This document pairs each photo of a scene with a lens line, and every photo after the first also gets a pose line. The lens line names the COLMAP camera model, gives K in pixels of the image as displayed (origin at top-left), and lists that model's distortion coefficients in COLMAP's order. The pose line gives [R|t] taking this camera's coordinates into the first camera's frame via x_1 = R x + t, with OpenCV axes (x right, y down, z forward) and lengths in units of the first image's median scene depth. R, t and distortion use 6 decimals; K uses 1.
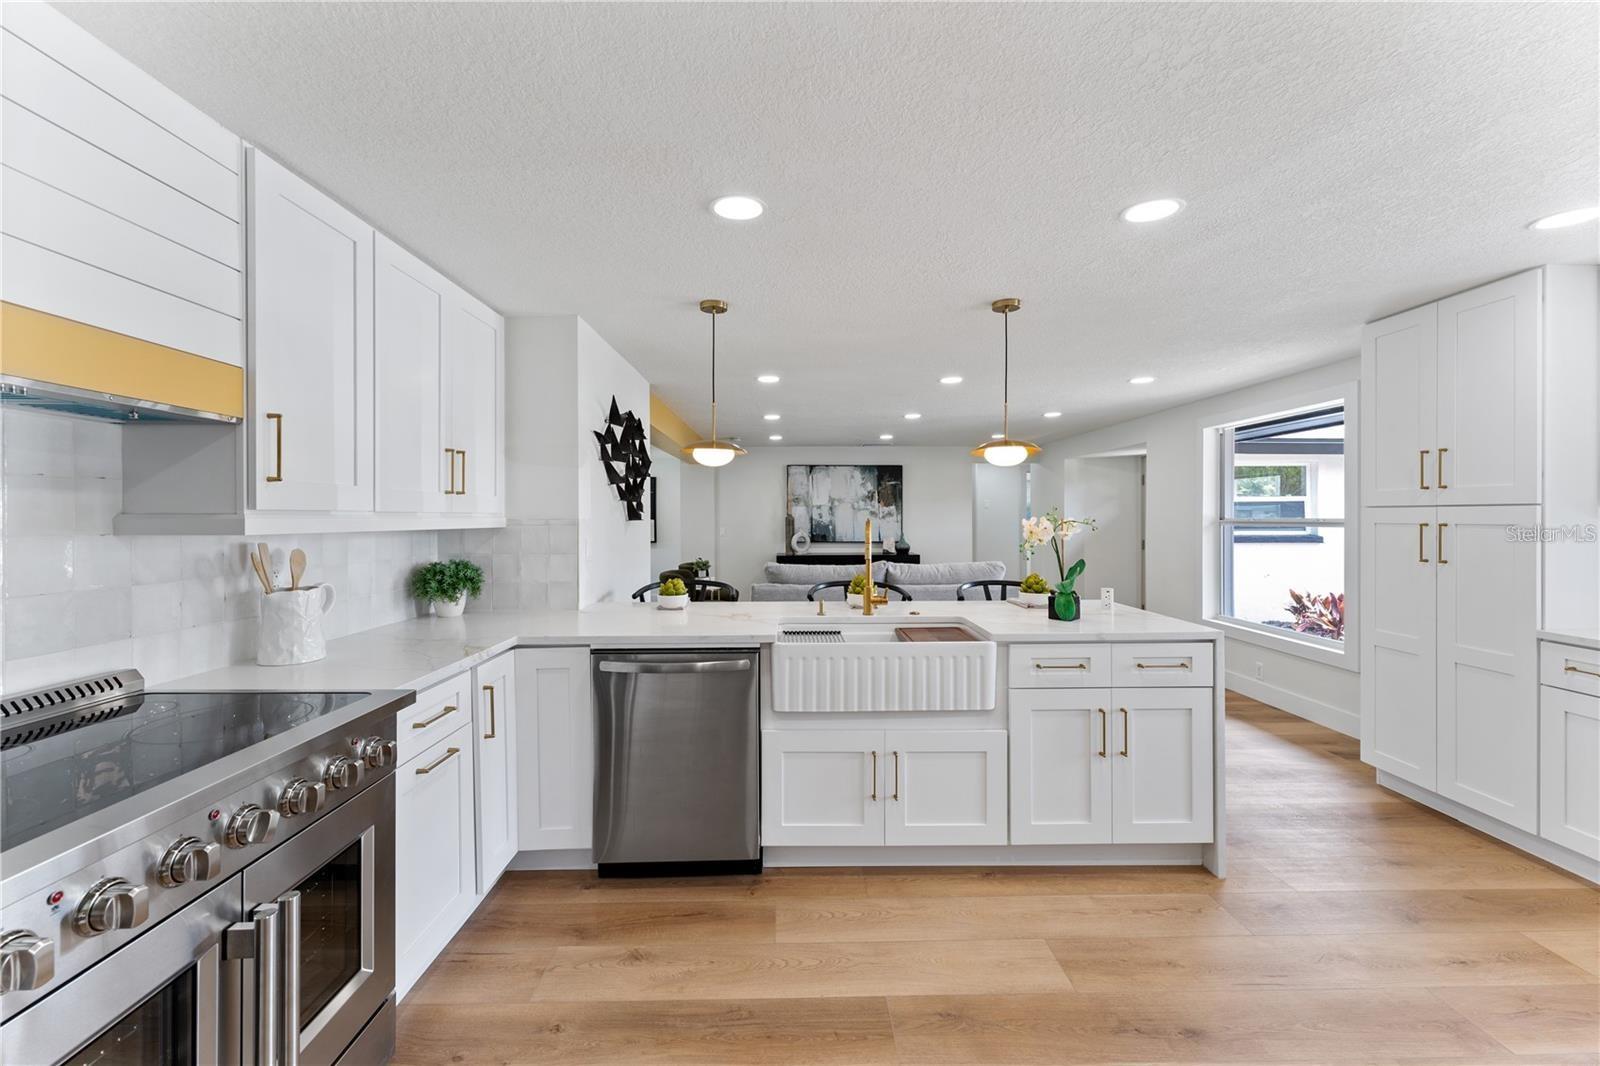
lens RADIAL K [[647.1, 0, 800.4], [0, 647.1, 516.2], [0, 0, 1]] dist [0.000691, -0.000395]
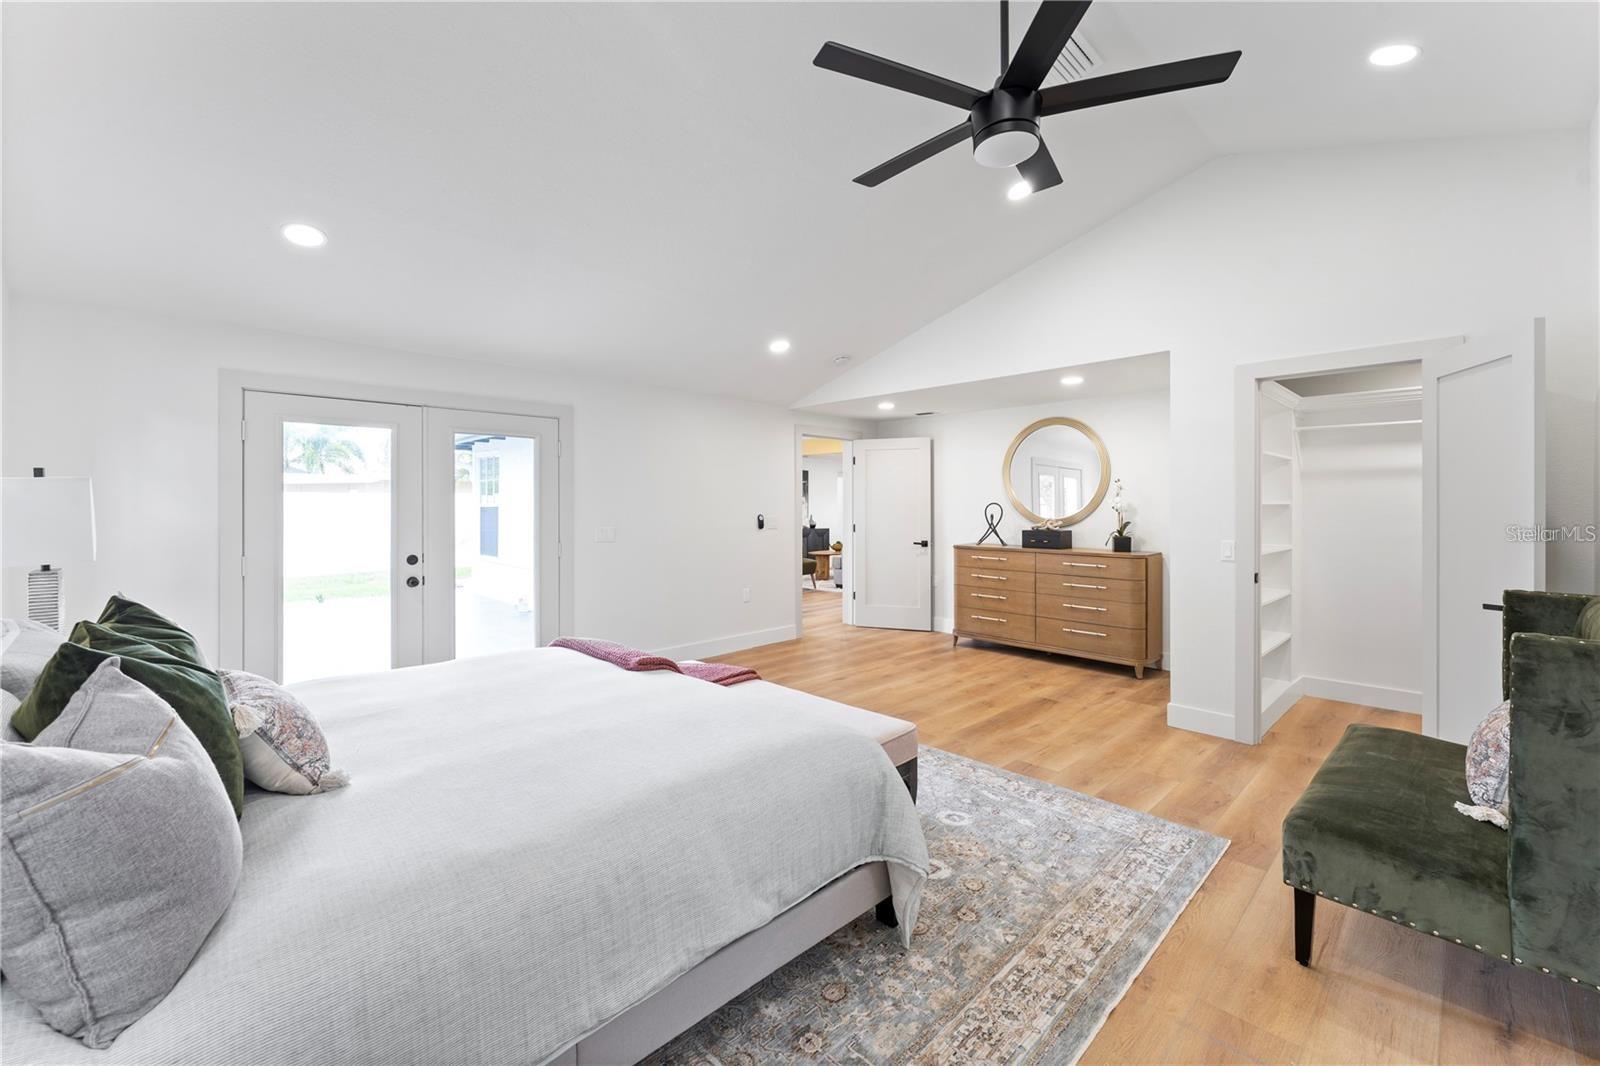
lens RADIAL K [[645.5, 0, 786.3], [0, 645.5, 503.0], [0, 0, 1]] dist [0.001234, -0.000136]
pose [[0.741314, 0.003850, 0.671148, -2.605761], [-0.000005, 0.999984, -0.005731, 0.019879], [-0.671159, 0.004245, 0.741302, -0.277753]]
